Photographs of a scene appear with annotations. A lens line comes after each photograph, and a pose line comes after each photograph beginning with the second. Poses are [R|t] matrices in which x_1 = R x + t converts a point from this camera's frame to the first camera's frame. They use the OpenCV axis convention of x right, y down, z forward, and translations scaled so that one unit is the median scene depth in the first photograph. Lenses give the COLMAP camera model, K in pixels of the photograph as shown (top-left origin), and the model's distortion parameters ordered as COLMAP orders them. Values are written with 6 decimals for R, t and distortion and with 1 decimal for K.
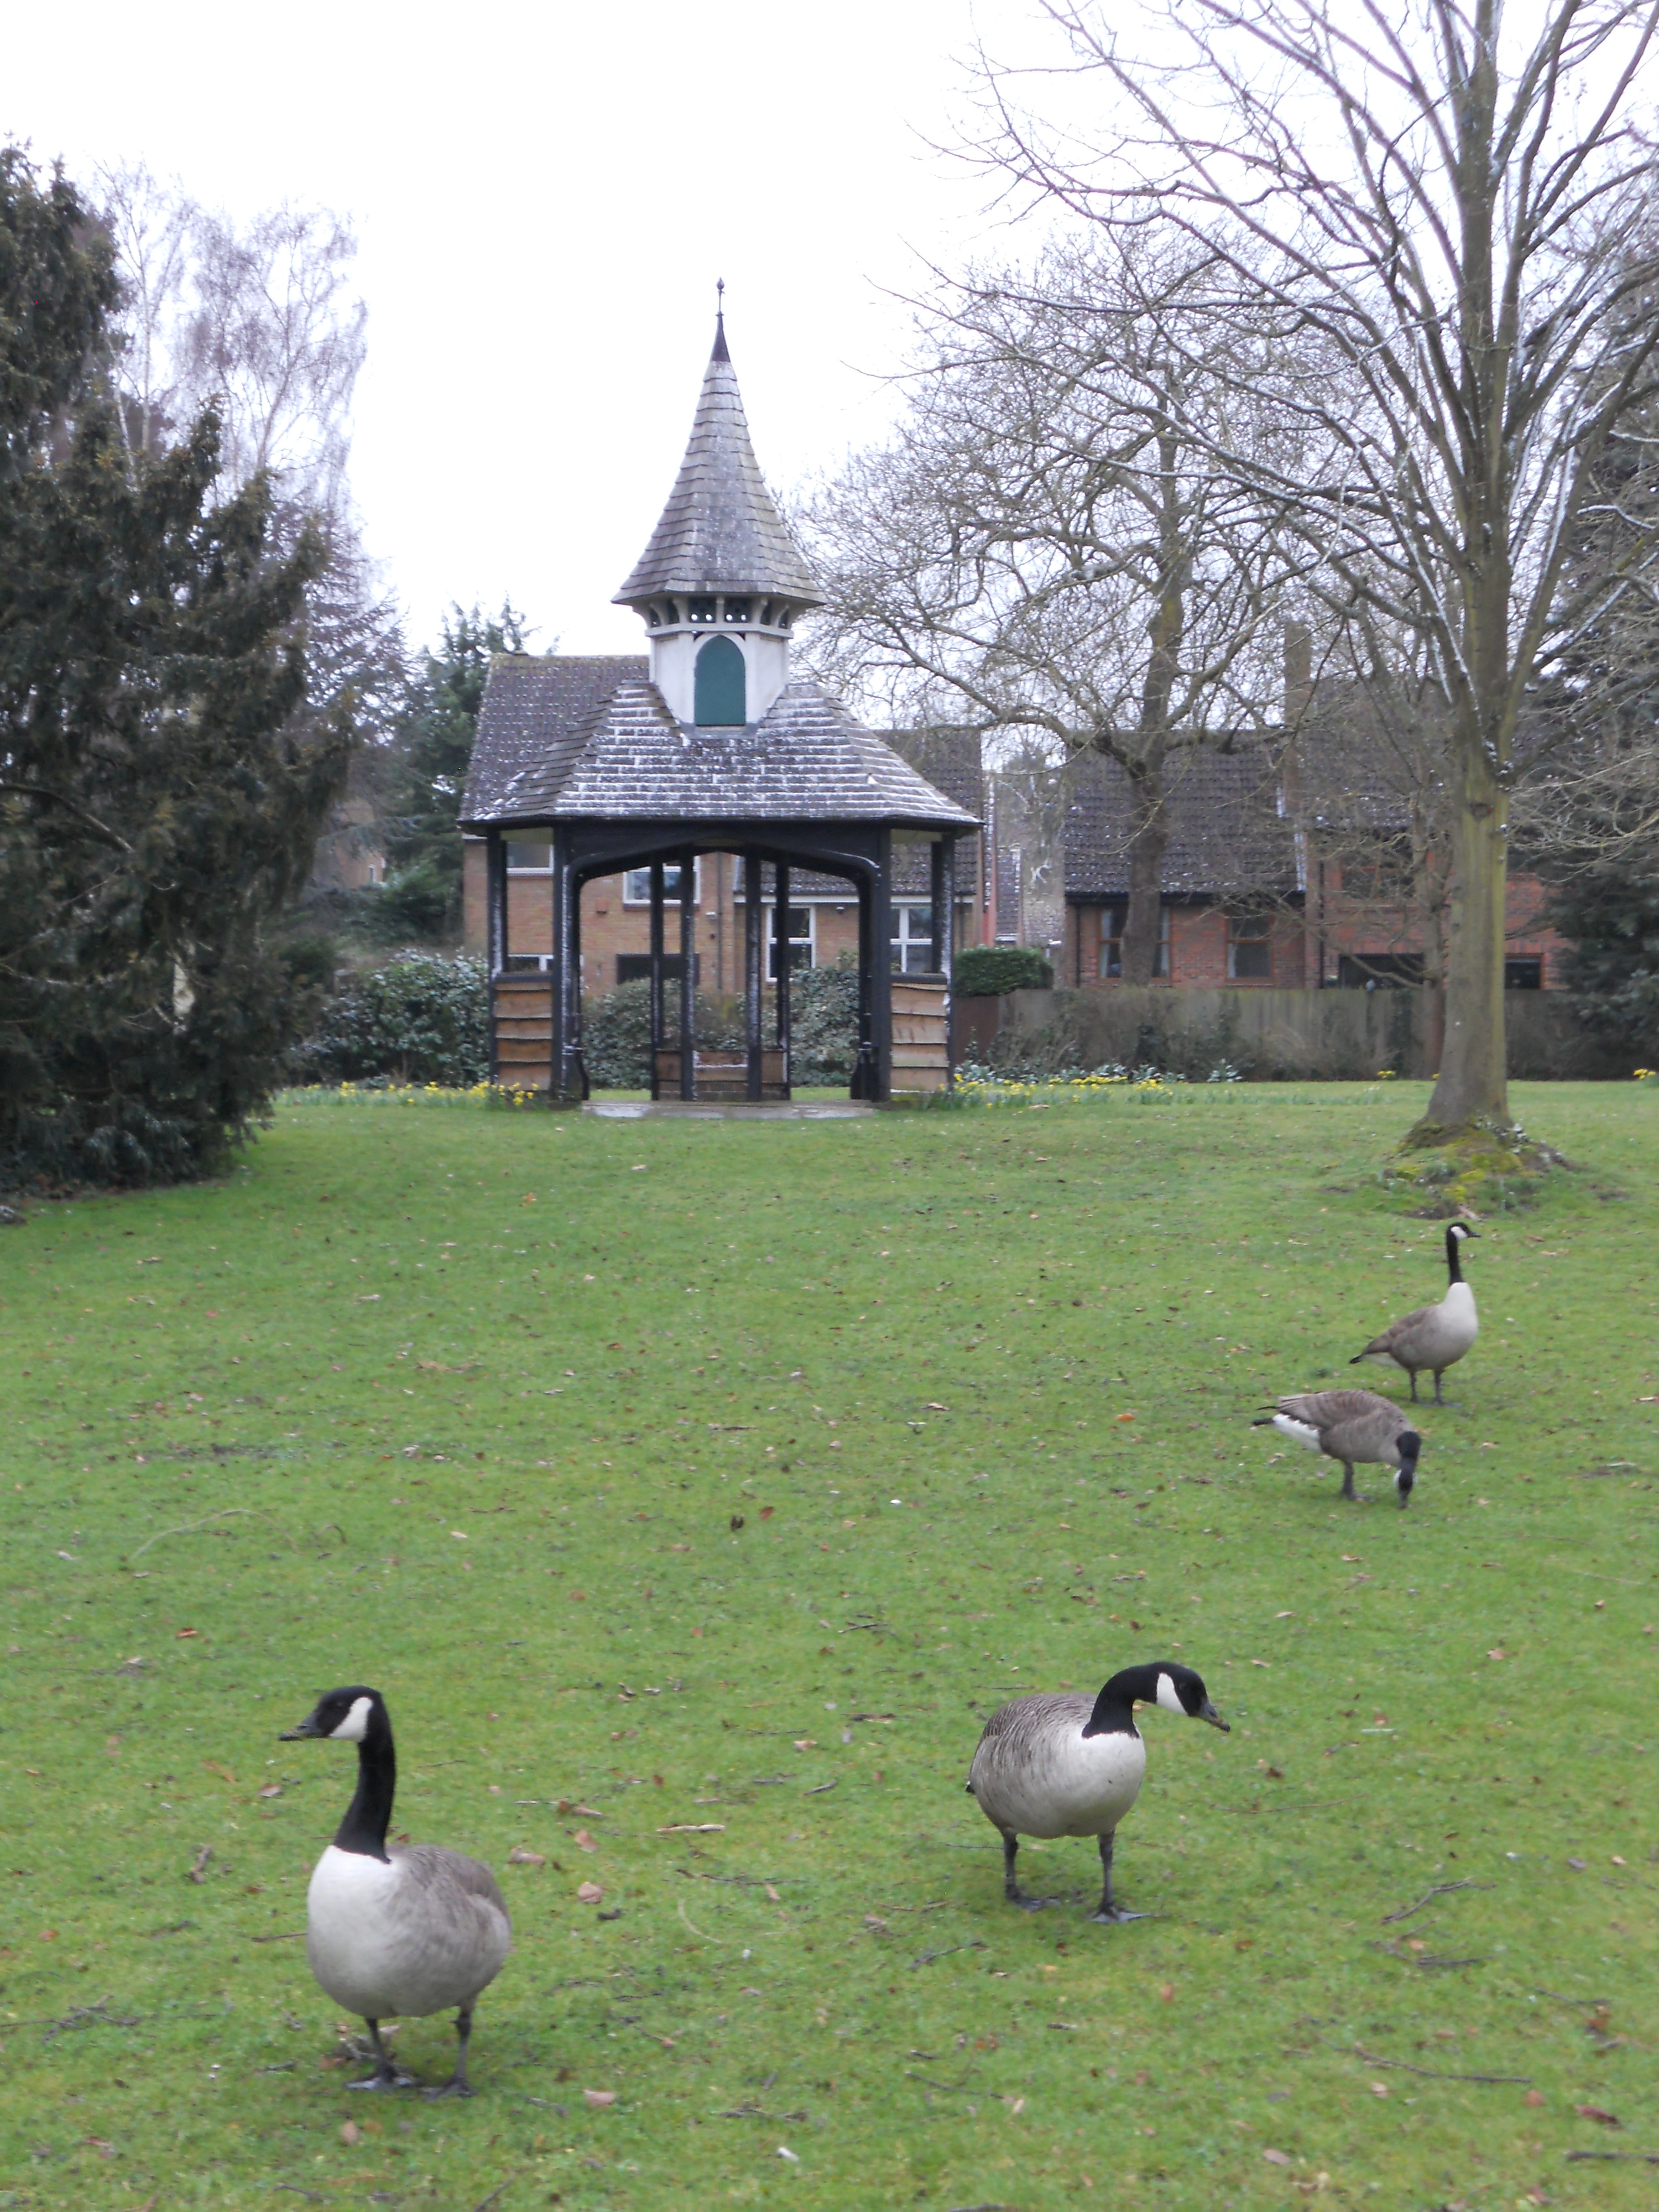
lens RADIAL K [[3547.3, 0, 829.5], [0, 3547.3, 1106.0], [0, 0, 1]] dist [-0.000807, 0.021012]
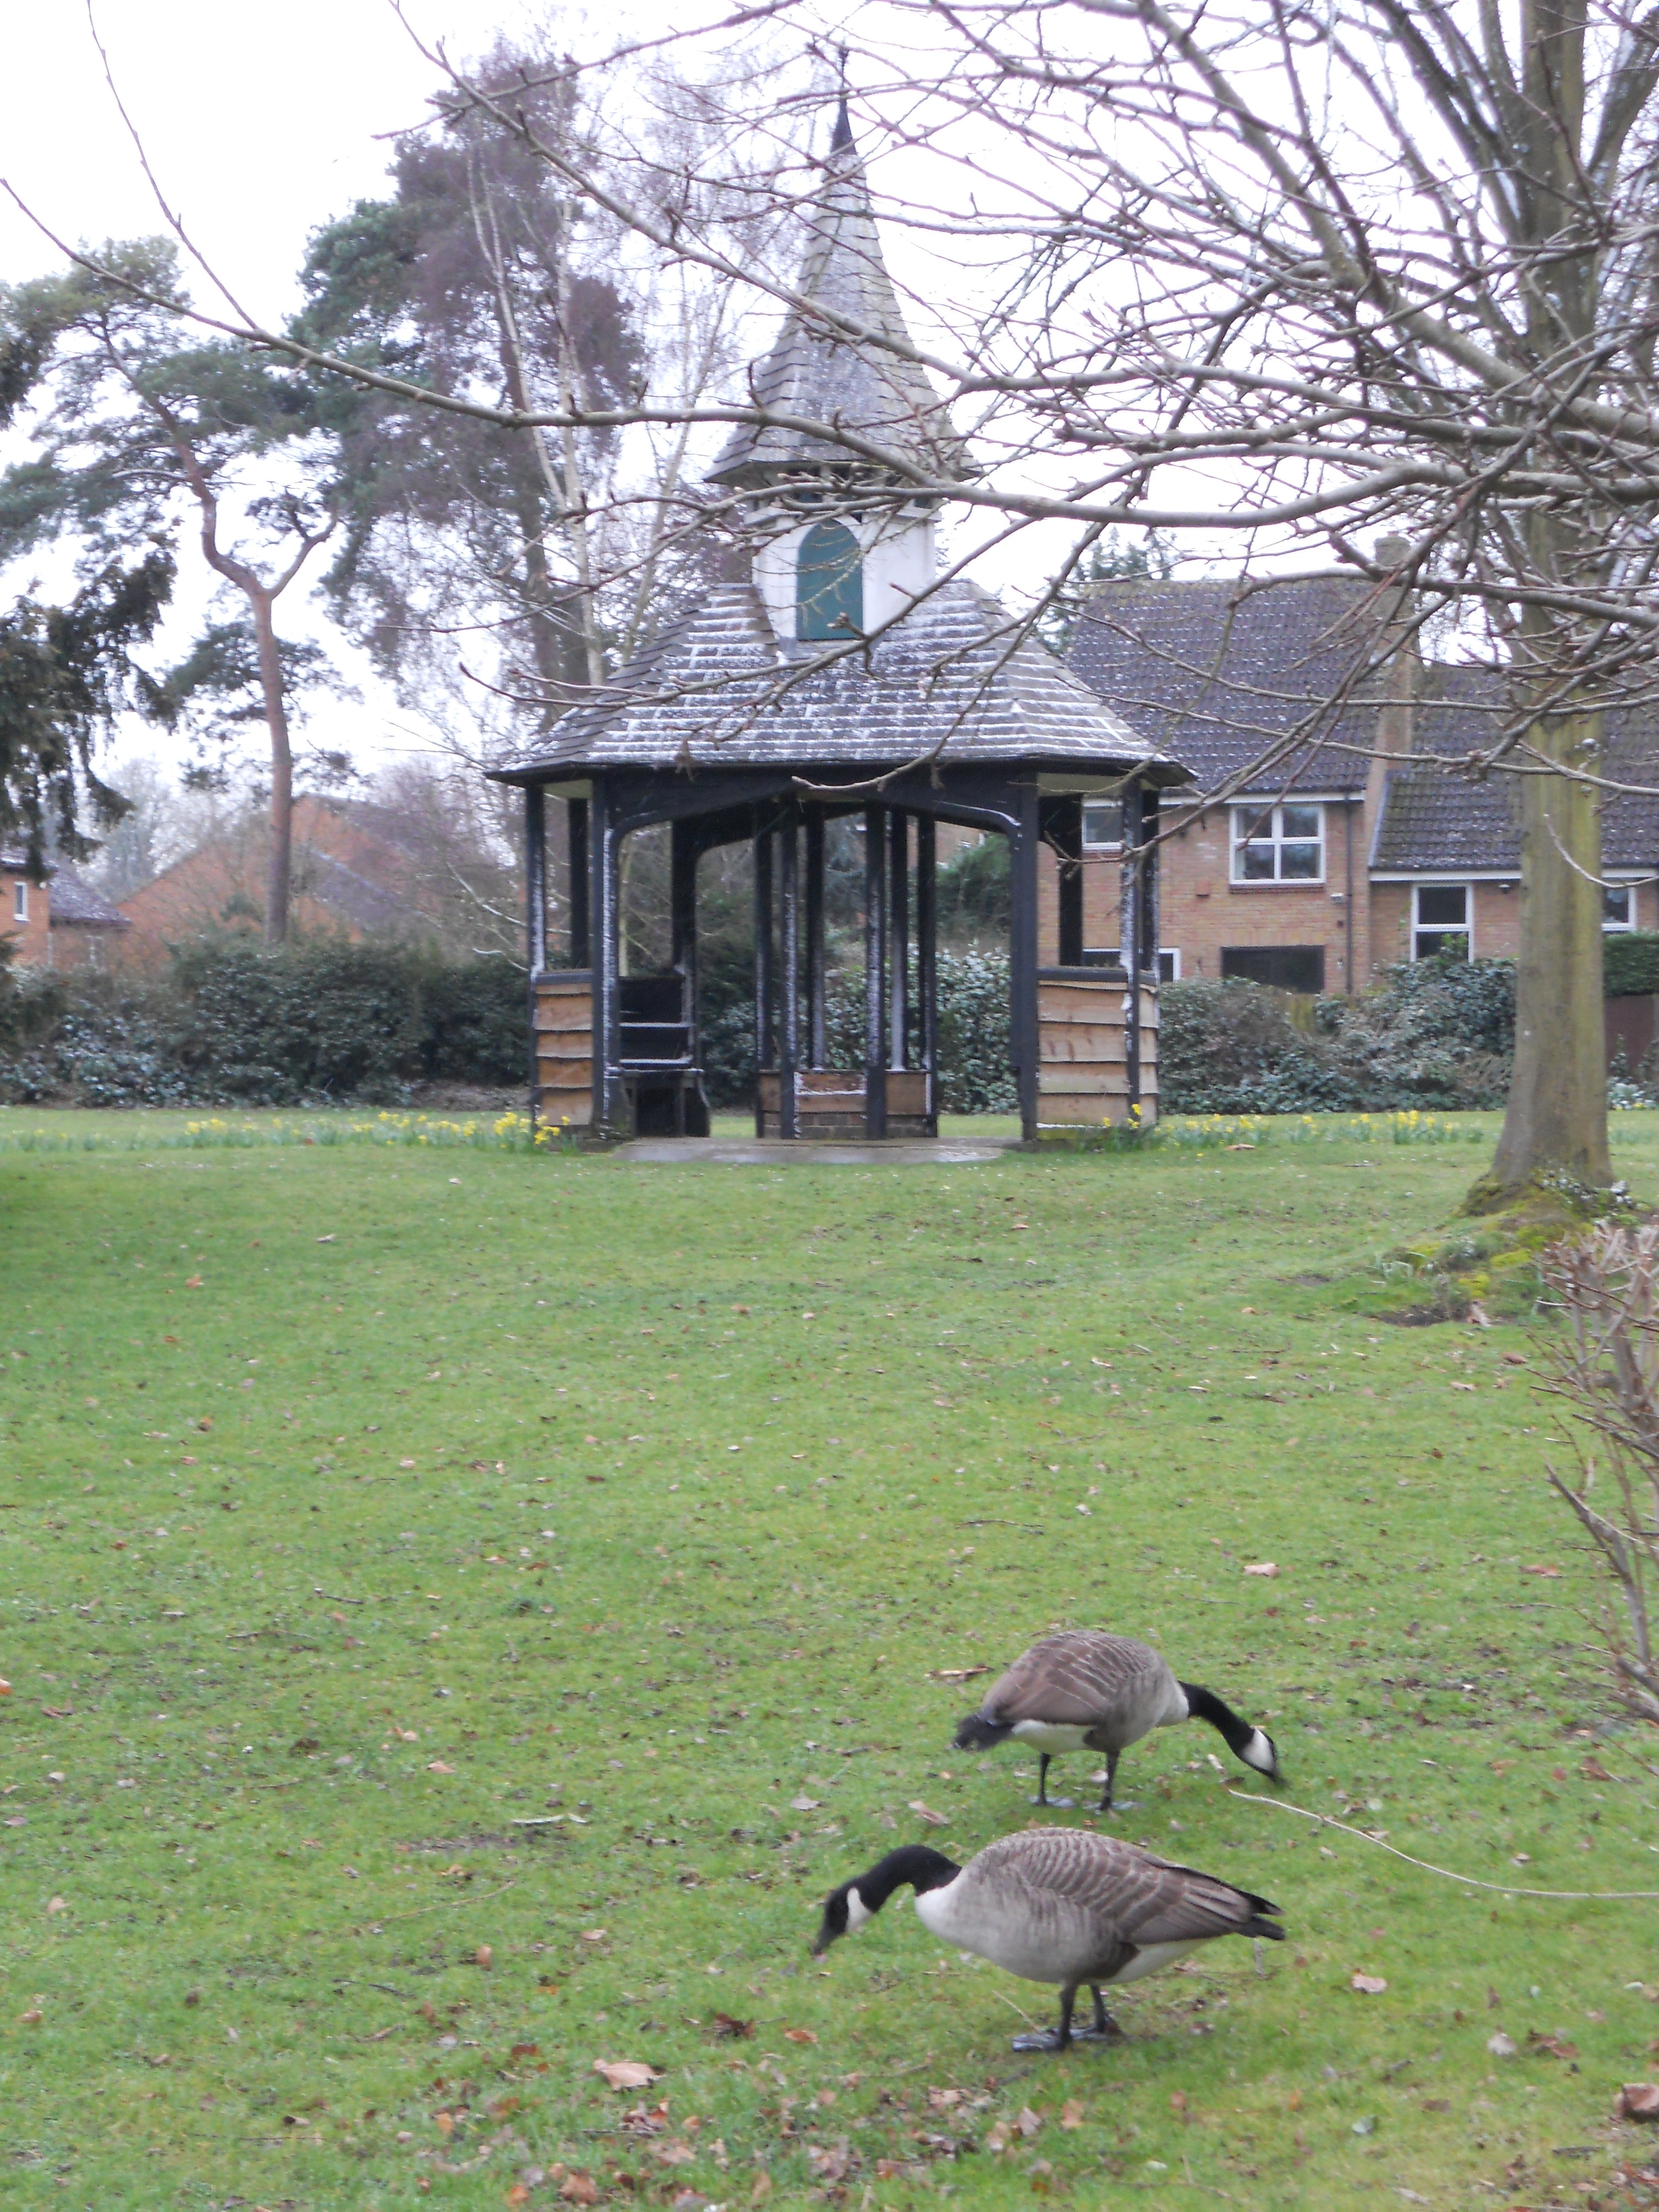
lens RADIAL K [[4139.7, 0, 829.5], [0, 4139.7, 1106.0], [0, 0, 1]] dist [0.176700, -0.211528]
pose [[0.974706, -0.001312, -0.223487, 0.165799], [0.000154, 0.999986, -0.005198, -0.003835], [0.223490, 0.005032, 0.974693, 0.143156]]
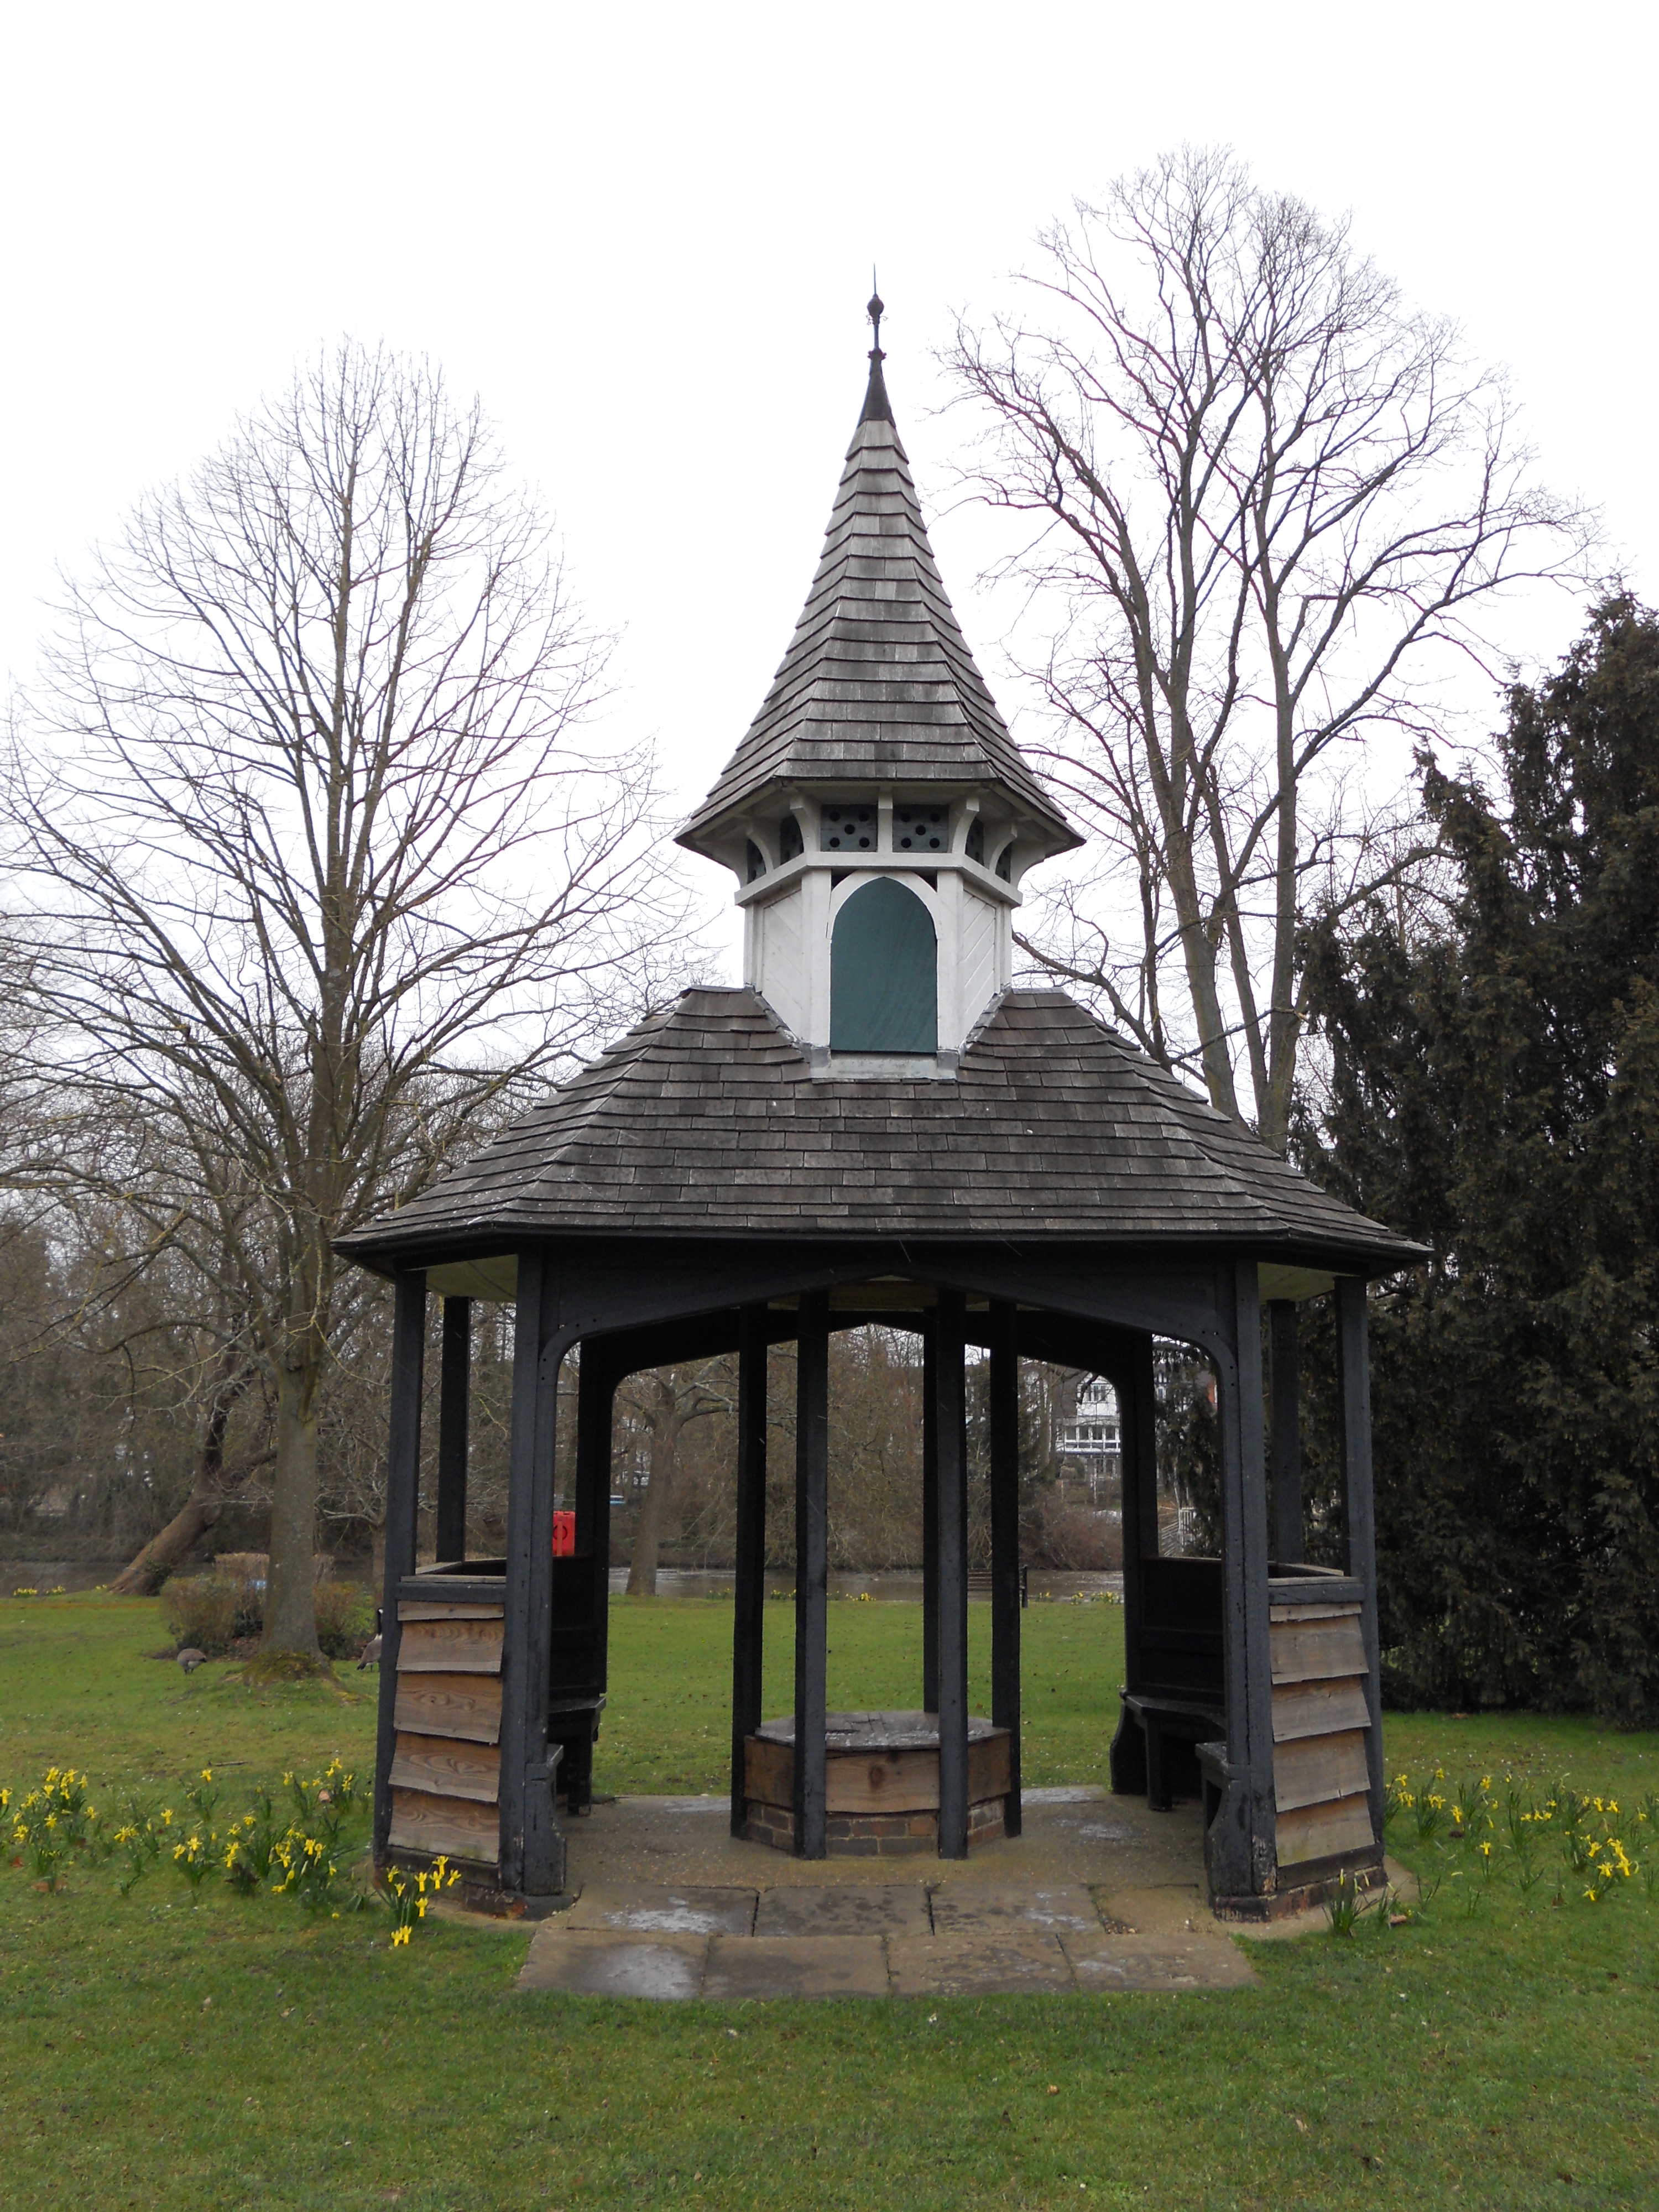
lens RADIAL K [[1983.3, 0, 829.5], [0, 1983.3, 1106.0], [0, 0, 1]] dist [0.016434, 0.193114]
pose [[0.999813, -0.003510, -0.019002, -0.033348], [-0.000109, 0.982323, -0.187193, -0.048929], [0.019323, 0.187161, 0.982139, 0.731766]]
